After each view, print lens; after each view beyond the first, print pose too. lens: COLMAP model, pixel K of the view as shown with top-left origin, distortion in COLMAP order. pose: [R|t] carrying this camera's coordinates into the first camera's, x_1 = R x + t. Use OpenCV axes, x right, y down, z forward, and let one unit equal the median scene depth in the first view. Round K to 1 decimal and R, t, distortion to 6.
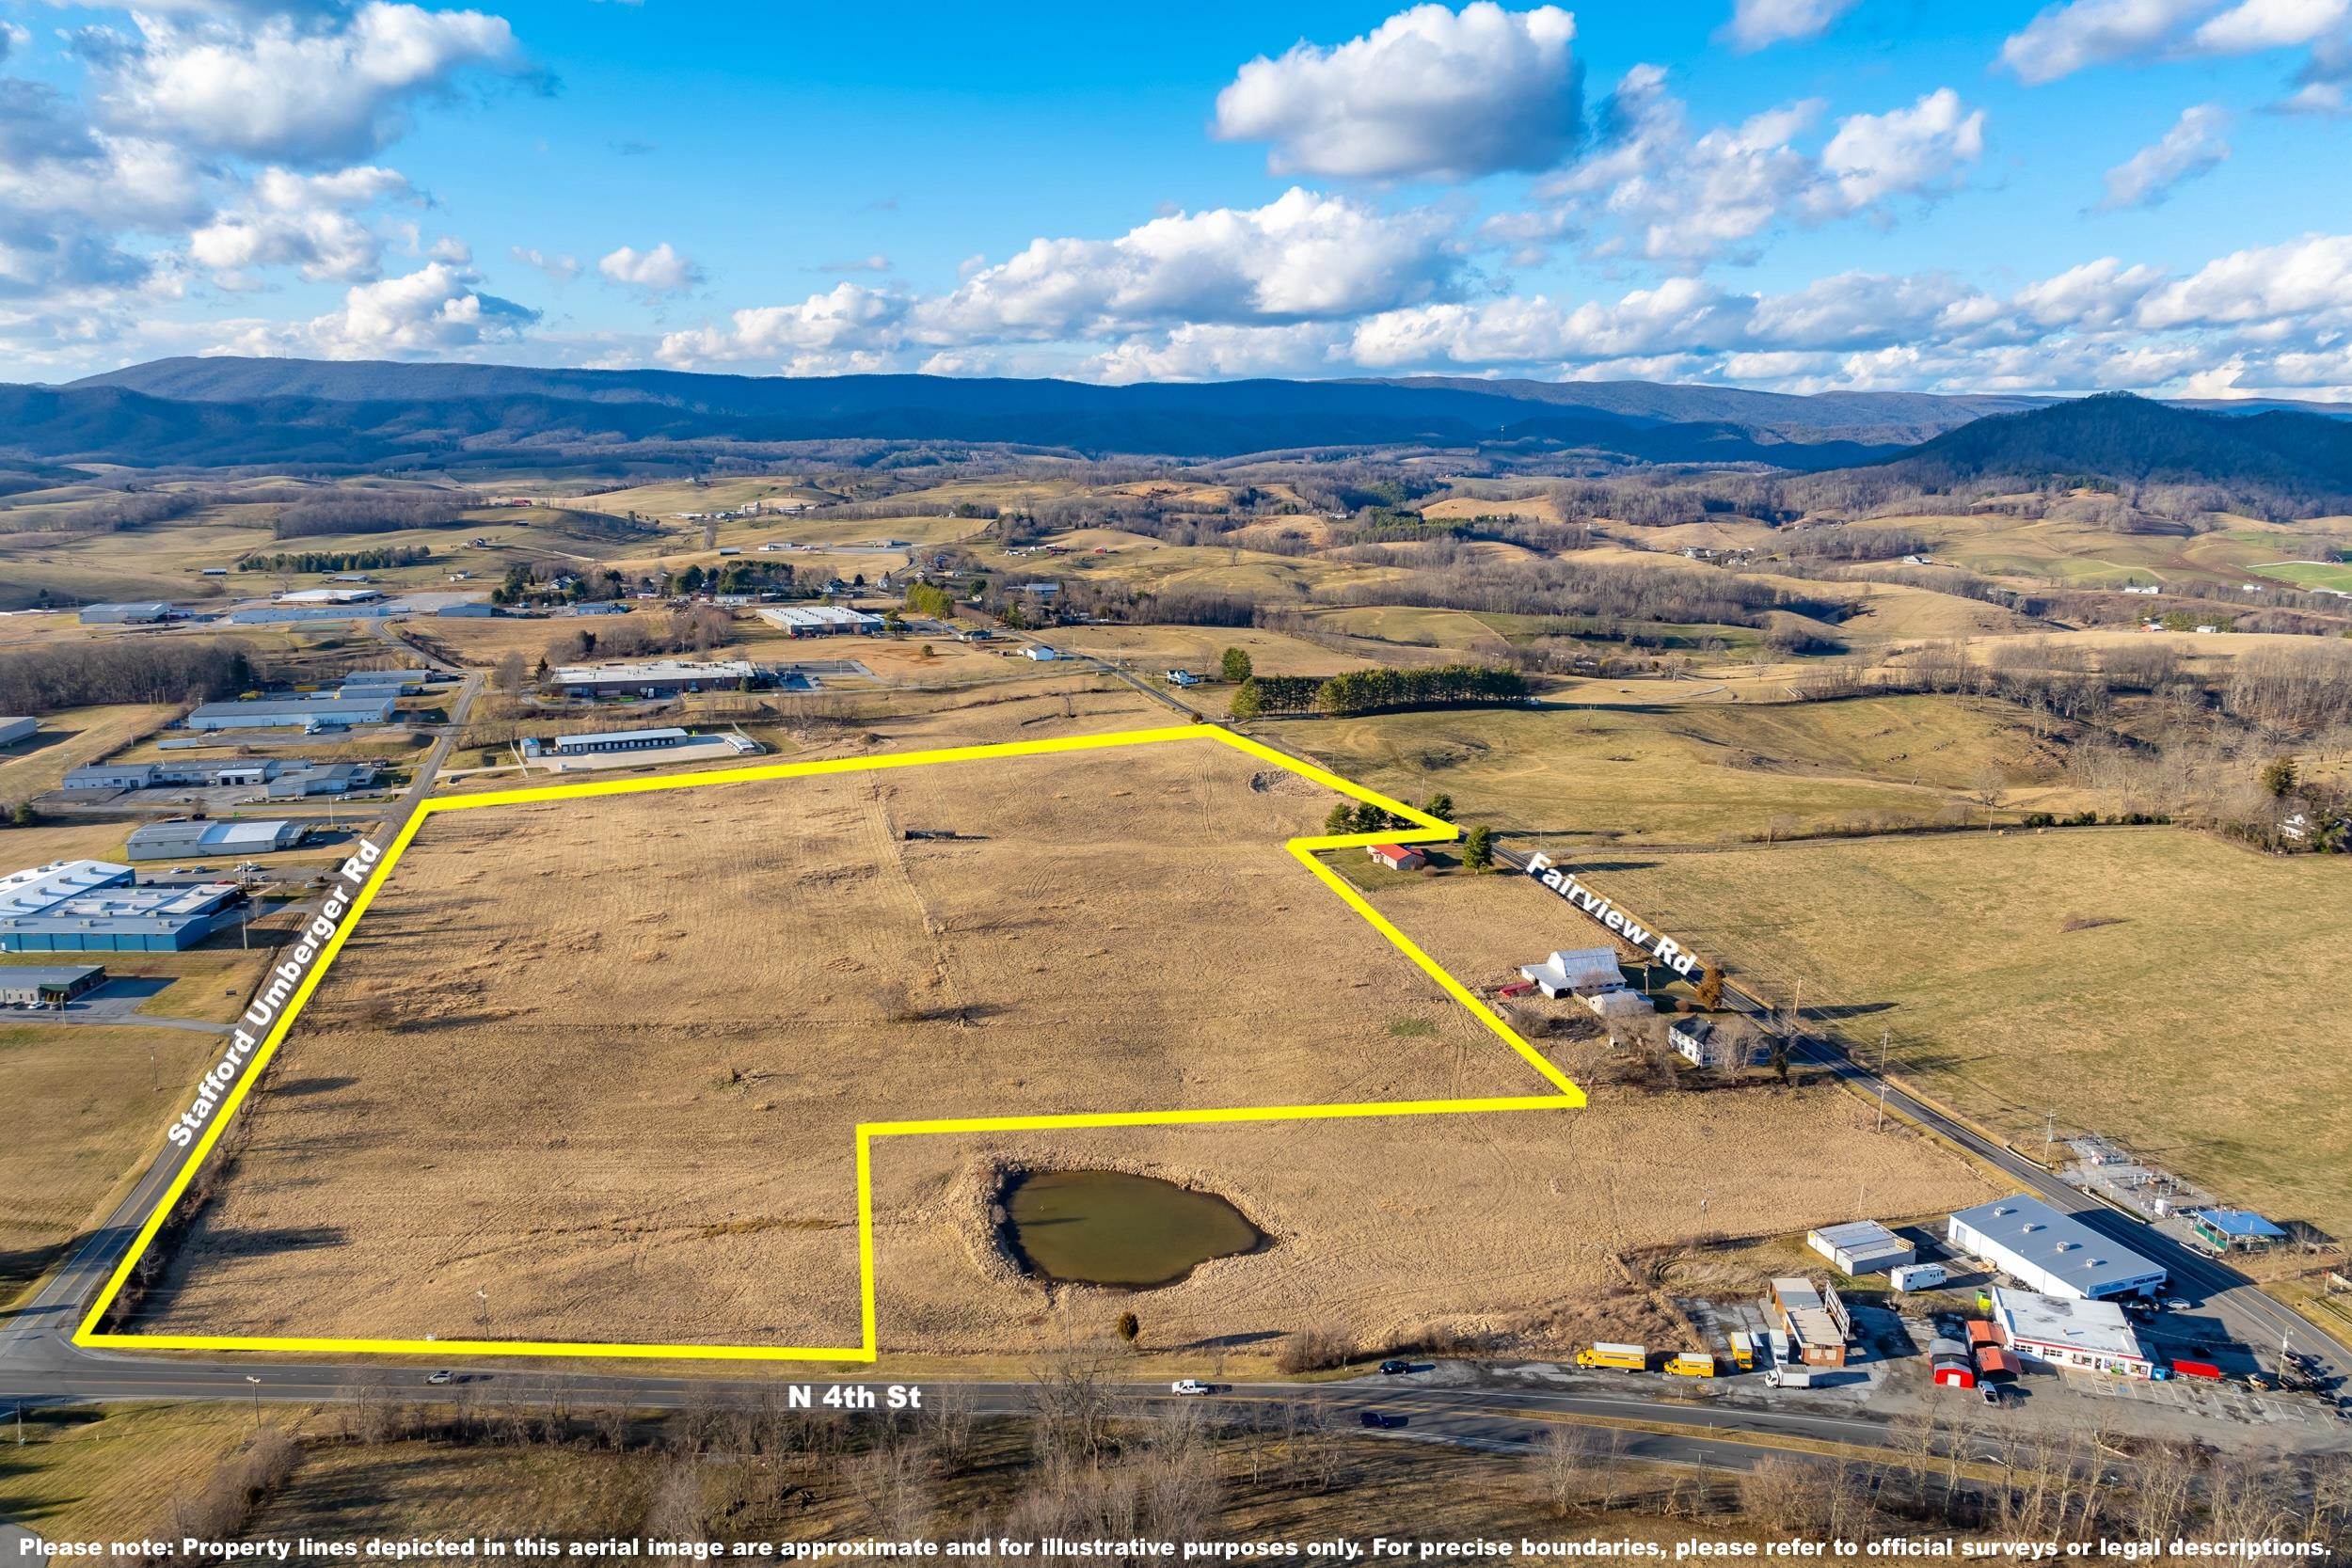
lens RADIAL K [[1655.2, 0, 1179.1], [0, 1655.2, 687.3], [0, 0, 1]] dist [-0.031302, 0.020629]
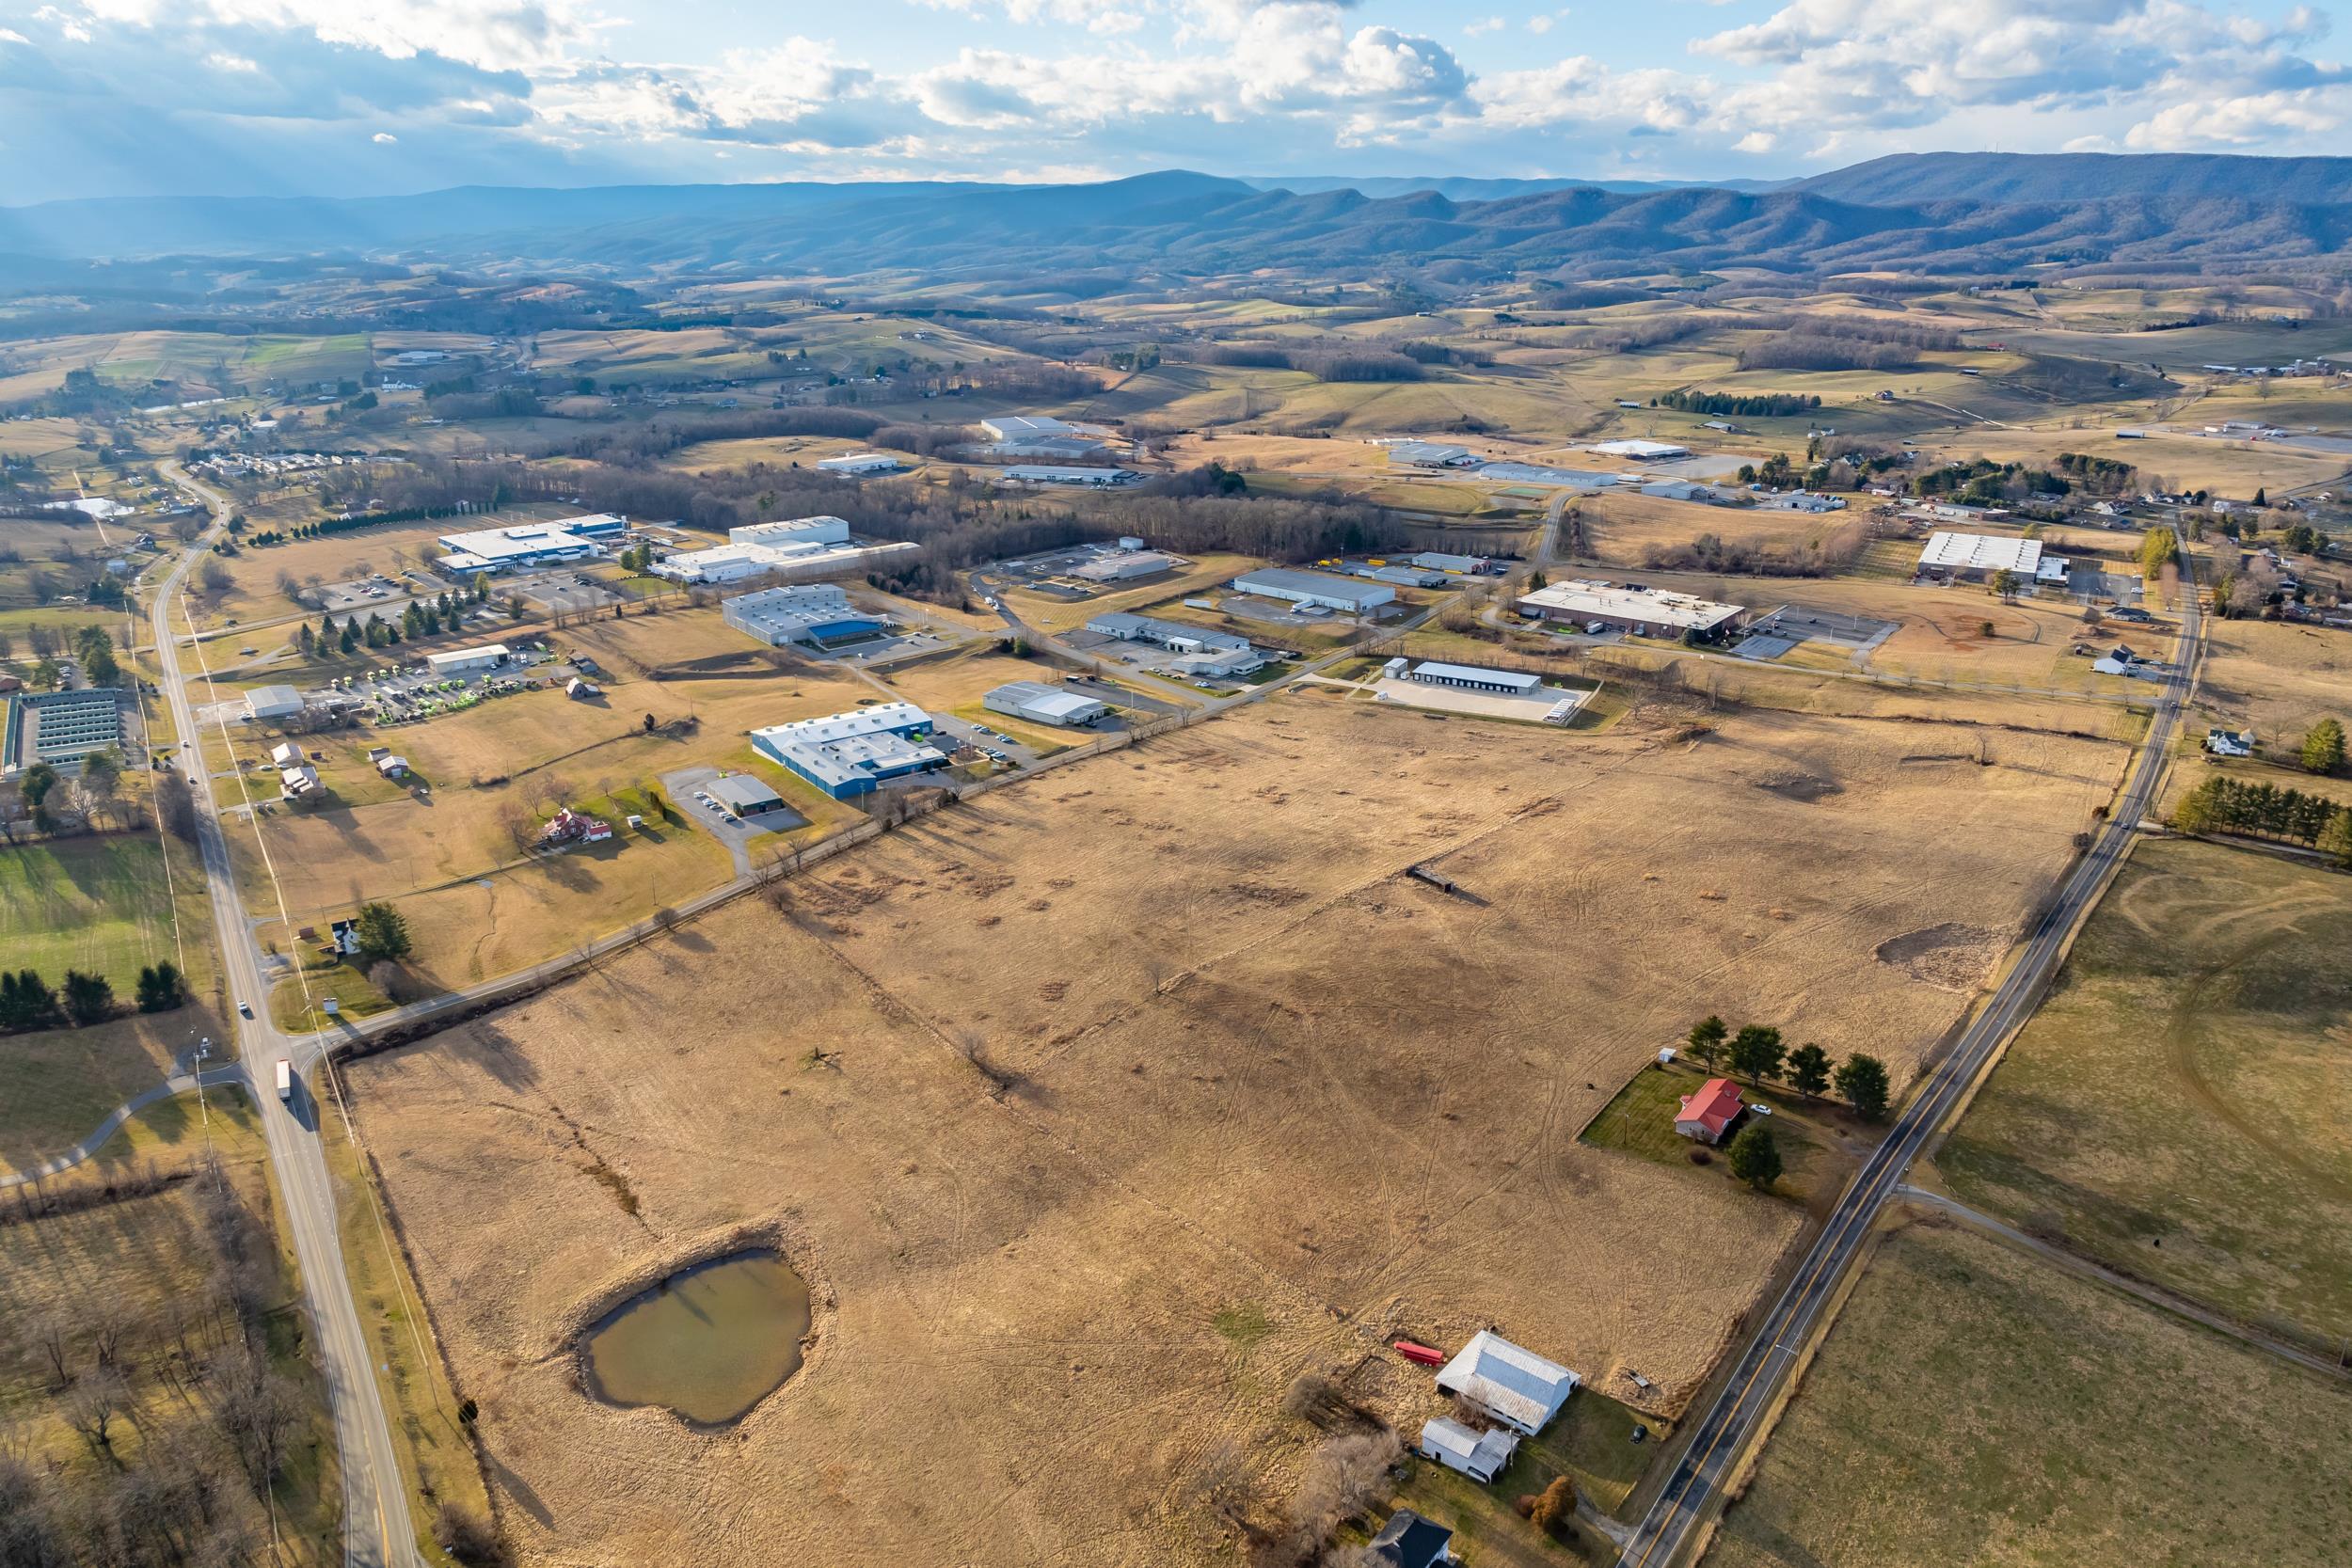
lens RADIAL K [[1641.7, 0, 1183.3], [0, 1641.7, 776.0], [0, 0, 1]] dist [-0.021192, 0.003671]
pose [[0.568625, 0.262061, -0.779737, 0.334022], [-0.119988, 0.964182, 0.236549, -0.117776], [0.813799, -0.040948, 0.579703, 0.255766]]
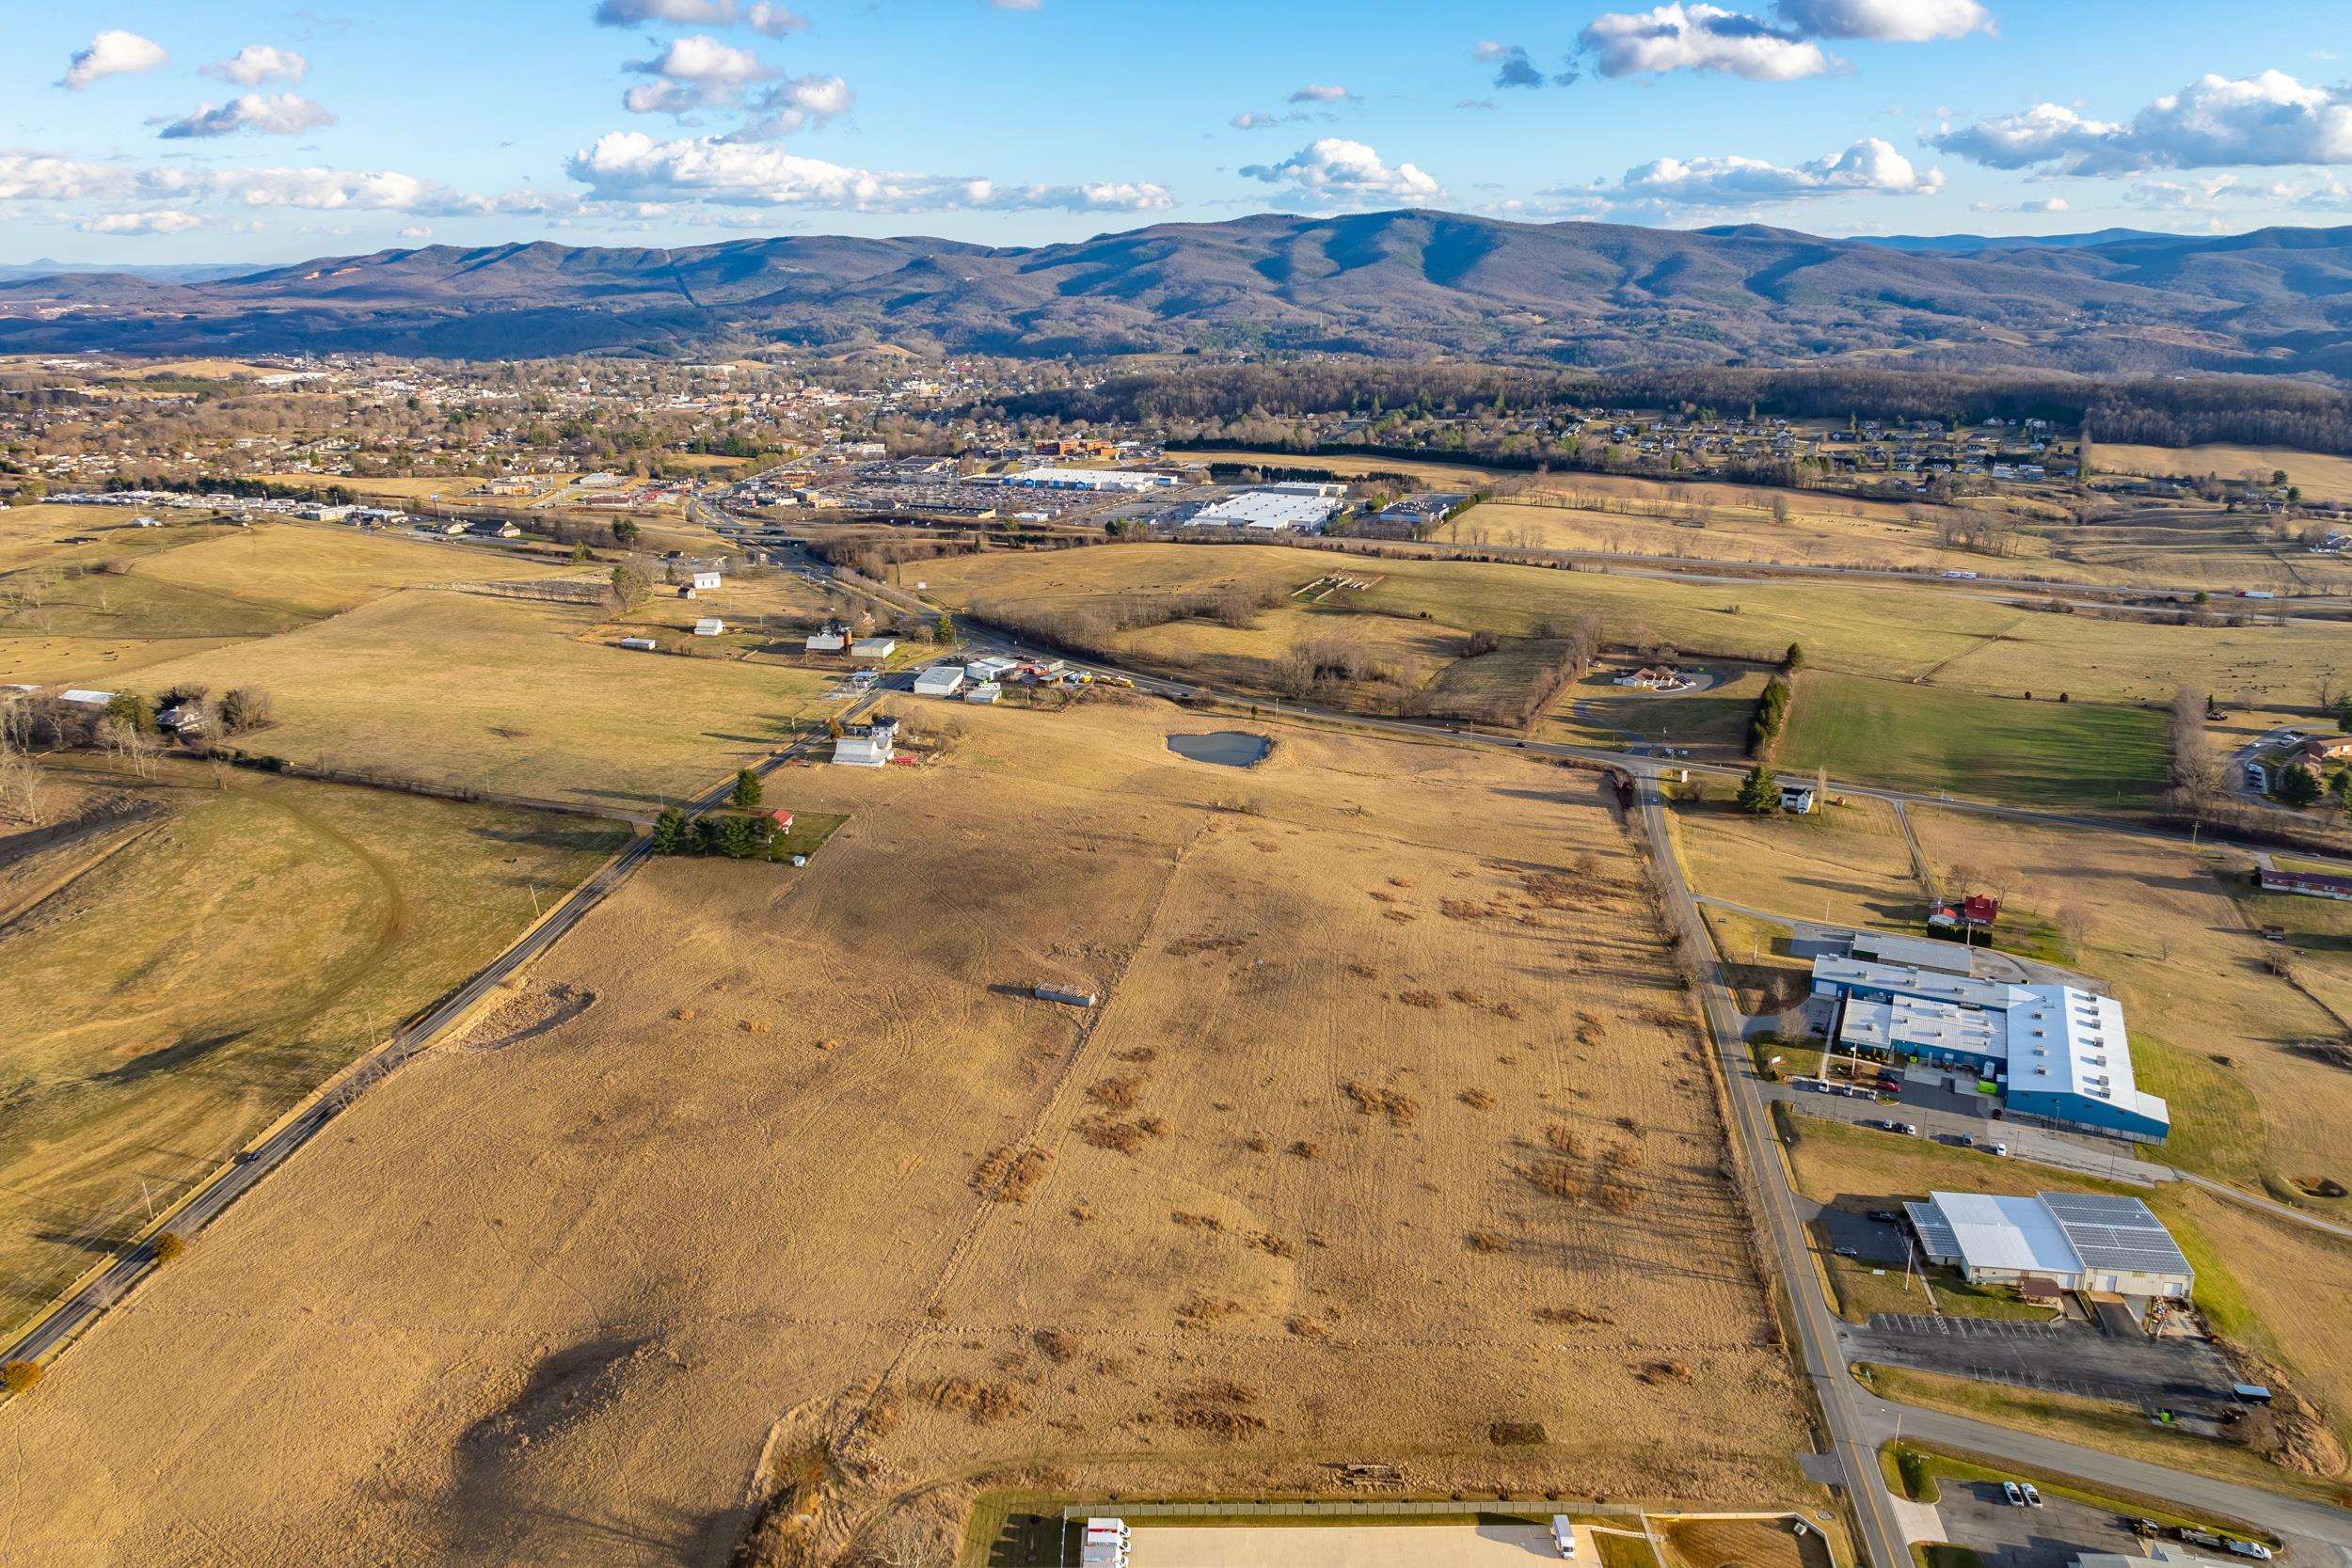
lens RADIAL K [[1655.2, 0, 1179.1], [0, 1655.2, 687.3], [0, 0, 1]] dist [-0.031302, 0.020629]
pose [[-0.894215, -0.119604, 0.431363, -0.383718], [0.066425, 0.917521, 0.392100, -0.263391], [-0.442681, 0.379275, -0.812517, 1.127971]]
